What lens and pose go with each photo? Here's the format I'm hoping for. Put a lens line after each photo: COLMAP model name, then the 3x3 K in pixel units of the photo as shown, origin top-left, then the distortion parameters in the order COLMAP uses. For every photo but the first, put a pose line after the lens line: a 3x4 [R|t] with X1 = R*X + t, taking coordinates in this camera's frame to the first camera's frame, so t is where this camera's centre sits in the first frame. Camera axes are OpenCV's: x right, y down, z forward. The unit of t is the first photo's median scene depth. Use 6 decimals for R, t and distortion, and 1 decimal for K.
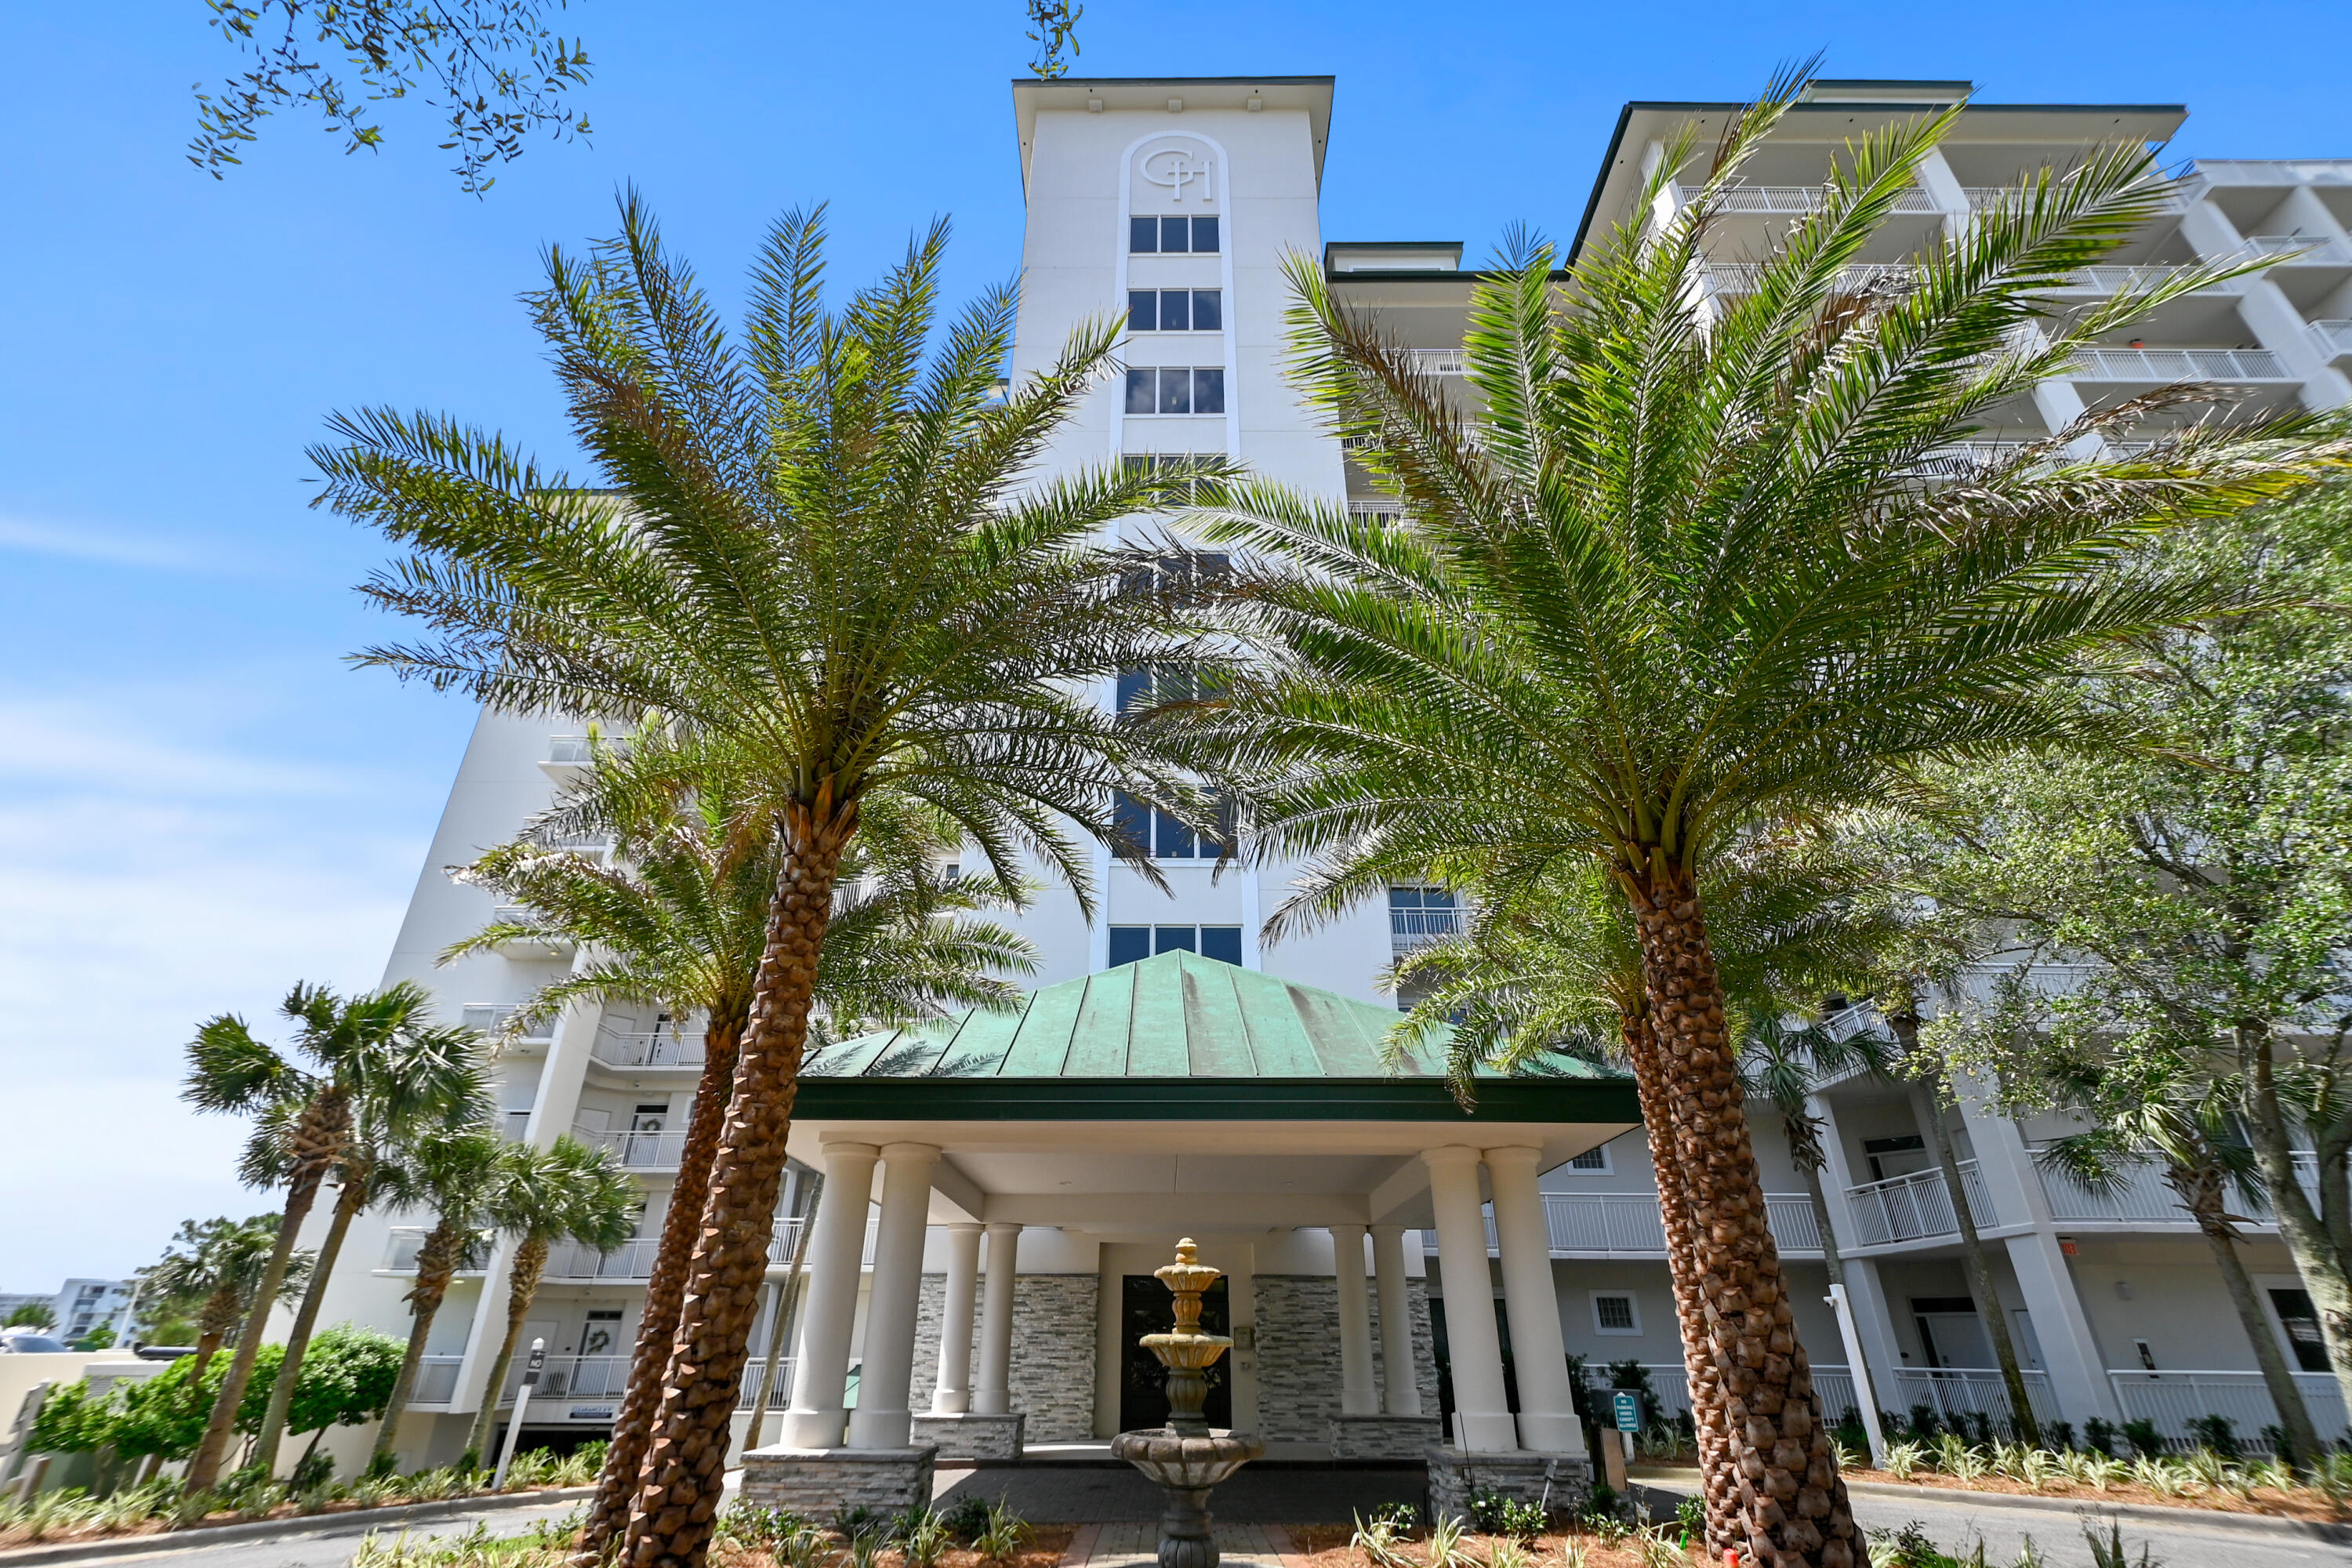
lens RADIAL K [[1051.3, 0, 1178.8], [0, 1051.3, 820.6], [0, 0, 1]] dist [0.010232, -0.000114]
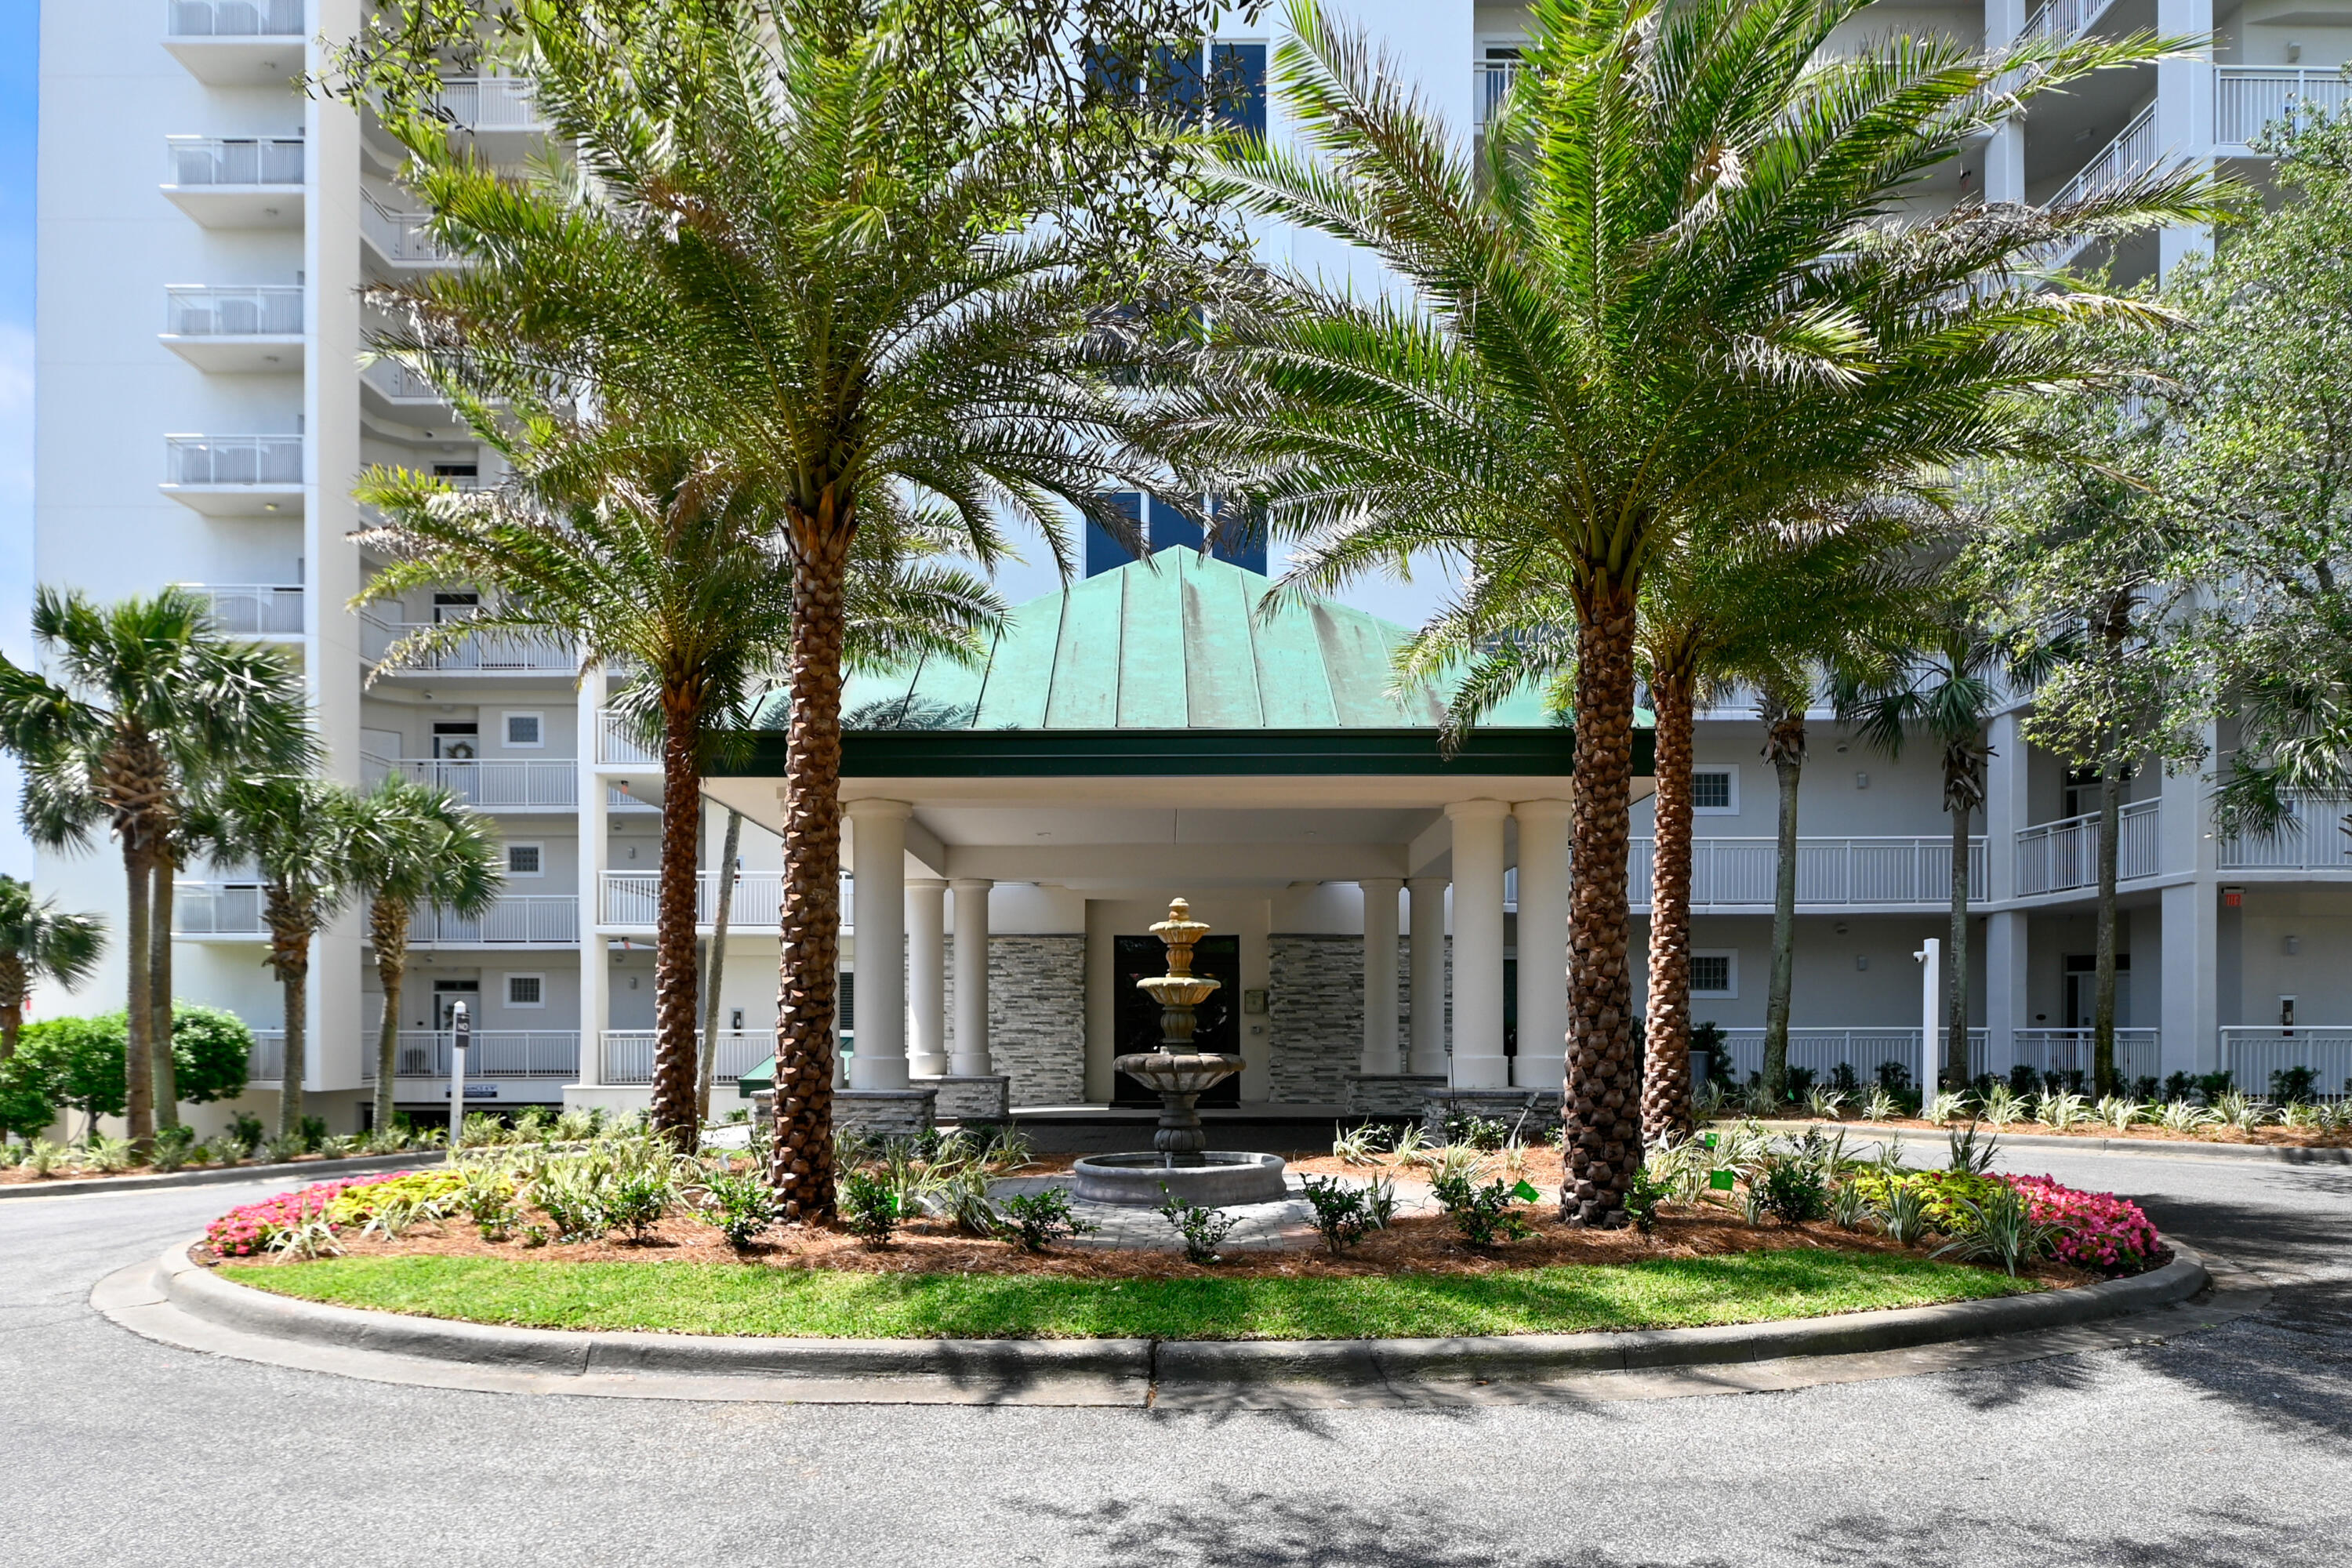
lens RADIAL K [[1464.6, 0, 1176.0], [0, 1464.6, 784.0], [0, 0, 1]] dist [-0.000895, 0.057454]
pose [[0.999977, -0.004895, -0.004683, 0.004204], [0.006071, 0.954284, 0.298841, -0.056774], [0.003006, -0.298862, 0.954292, -0.137833]]
